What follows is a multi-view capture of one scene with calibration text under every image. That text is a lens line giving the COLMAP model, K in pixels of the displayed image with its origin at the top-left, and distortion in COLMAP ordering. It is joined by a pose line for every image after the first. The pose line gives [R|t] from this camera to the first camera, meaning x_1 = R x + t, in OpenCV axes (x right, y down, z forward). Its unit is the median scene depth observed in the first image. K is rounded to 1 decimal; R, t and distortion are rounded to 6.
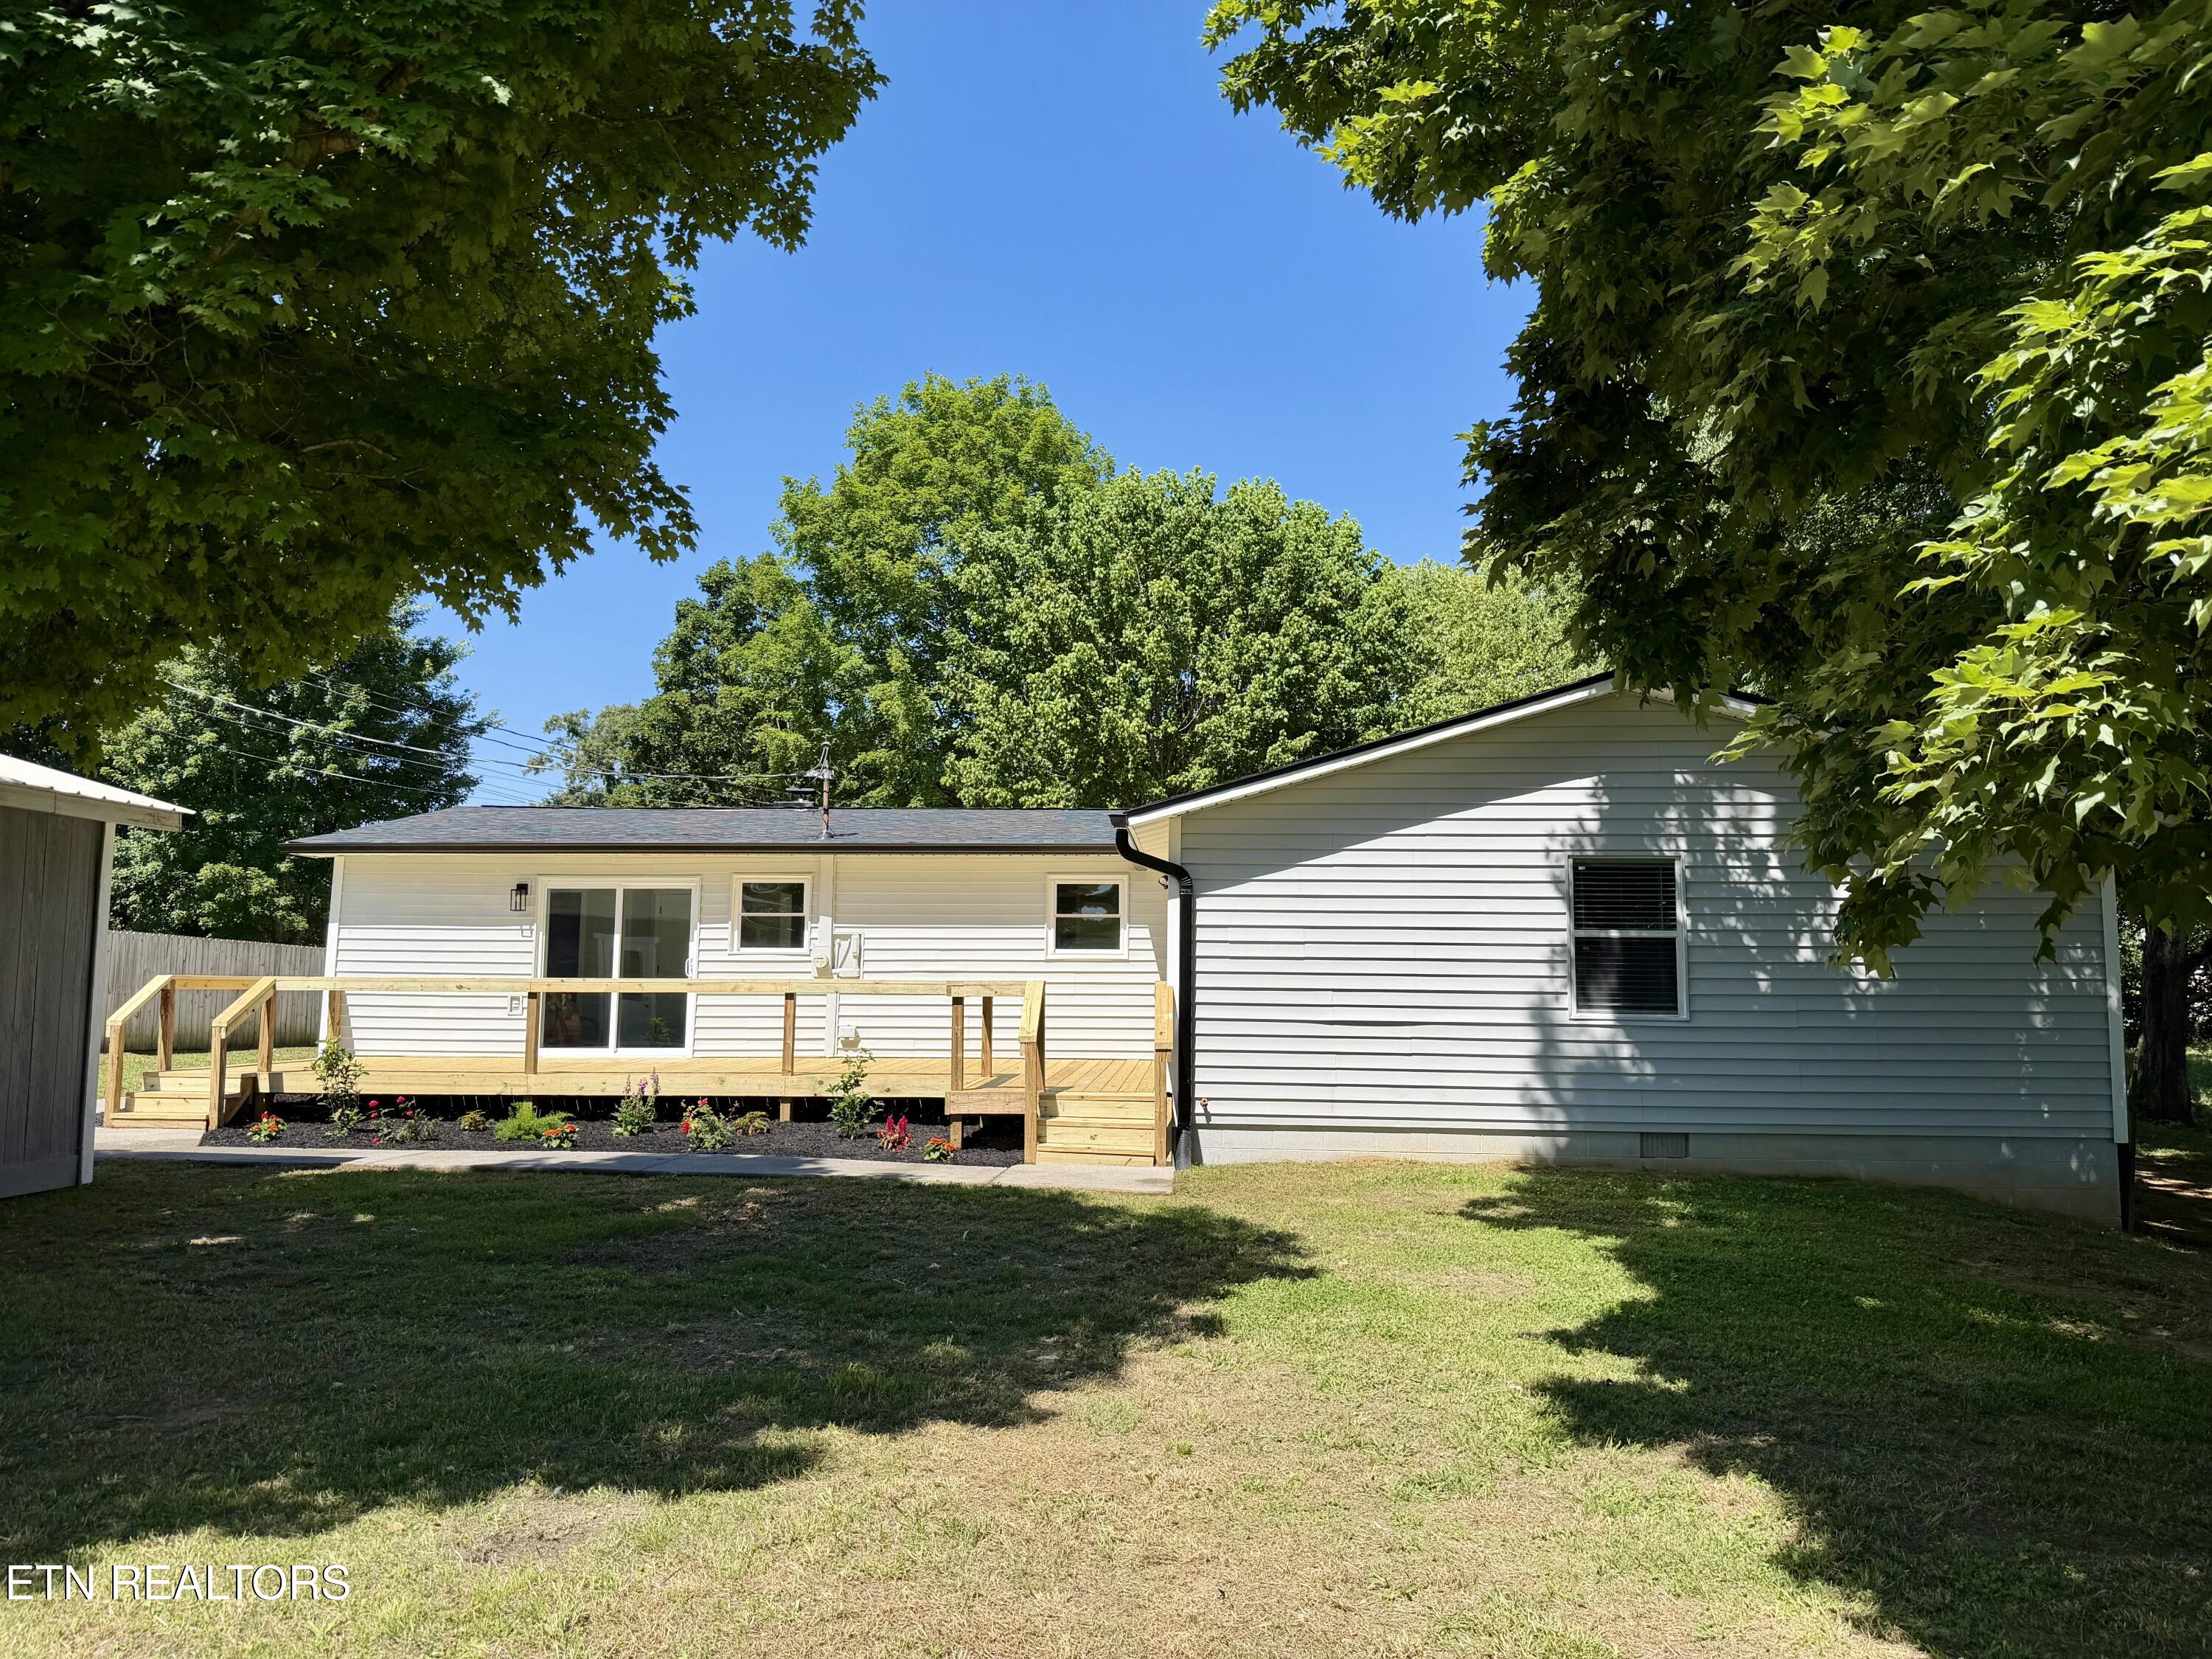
lens RADIAL K [[1555.3, 0, 1106.0], [0, 1555.3, 829.5], [0, 0, 1]] dist [-0.000887, -0.000829]
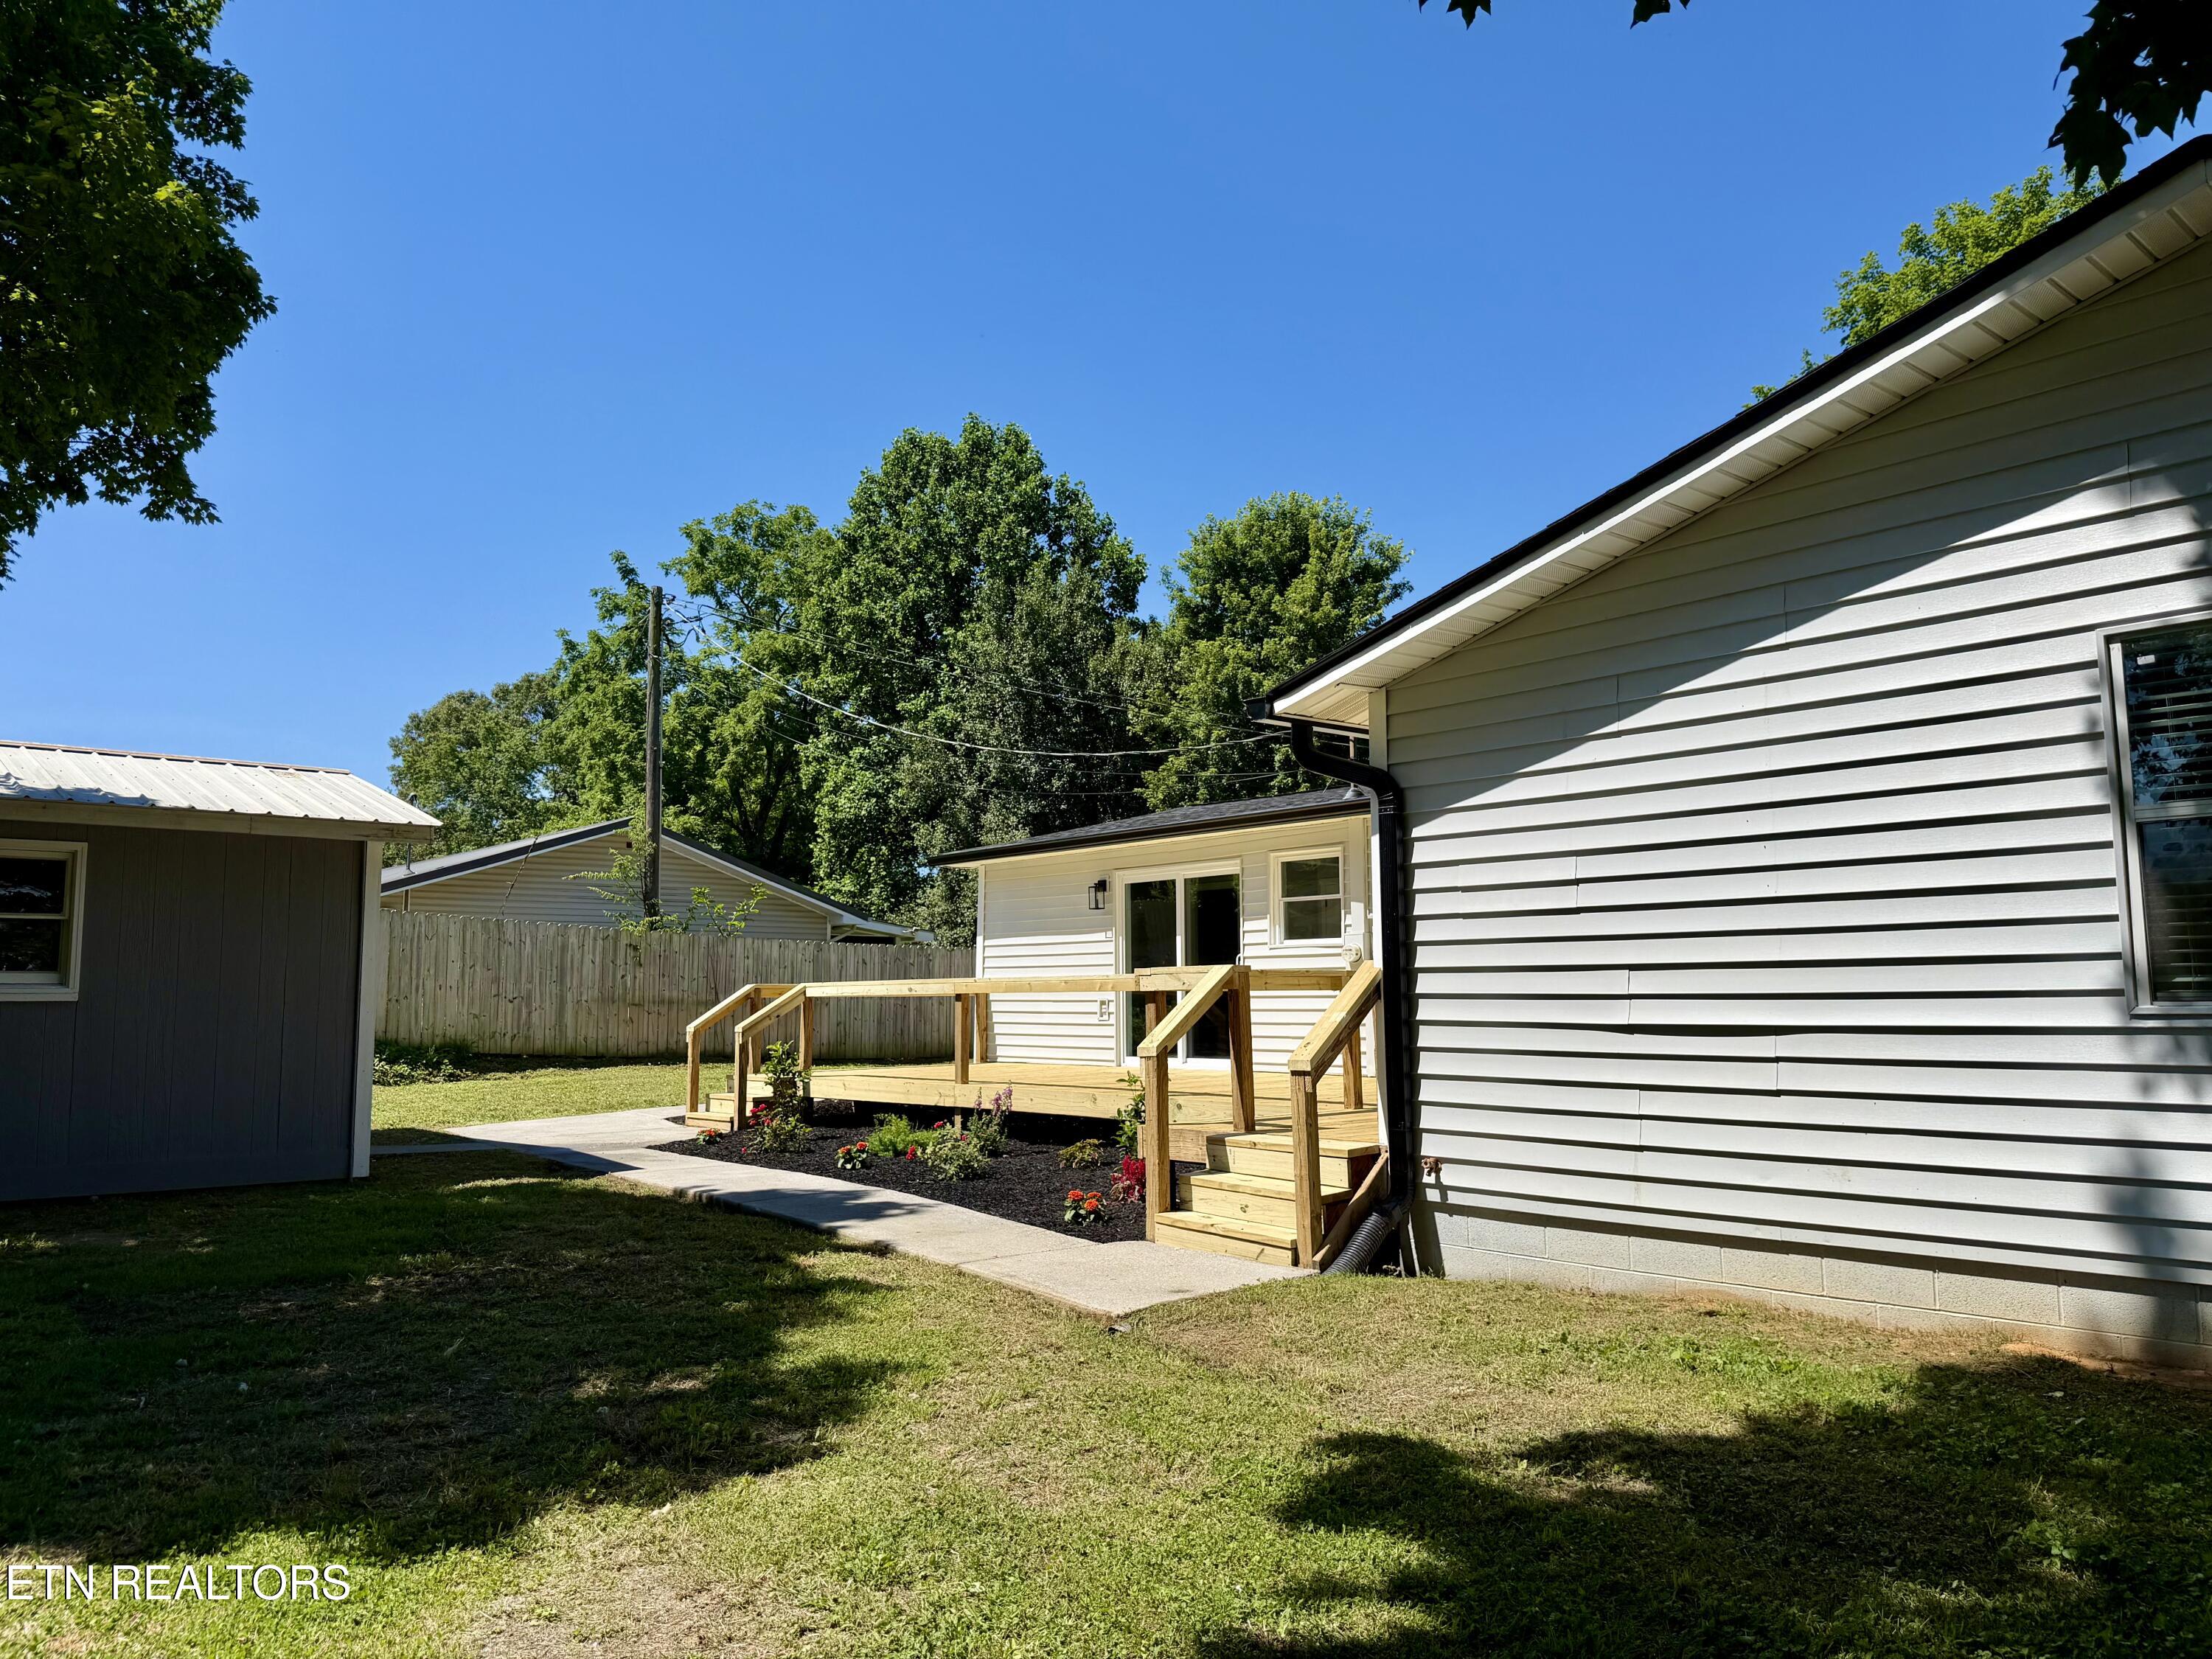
lens RADIAL K [[1555.3, 0, 1106.0], [0, 1555.3, 829.5], [0, 0, 1]] dist [-0.000887, -0.000829]
pose [[0.704032, -0.083793, -0.705207, 0.288824], [0.079355, 0.996078, -0.039132, 0.042251], [0.705721, -0.028411, 0.707920, 0.347902]]
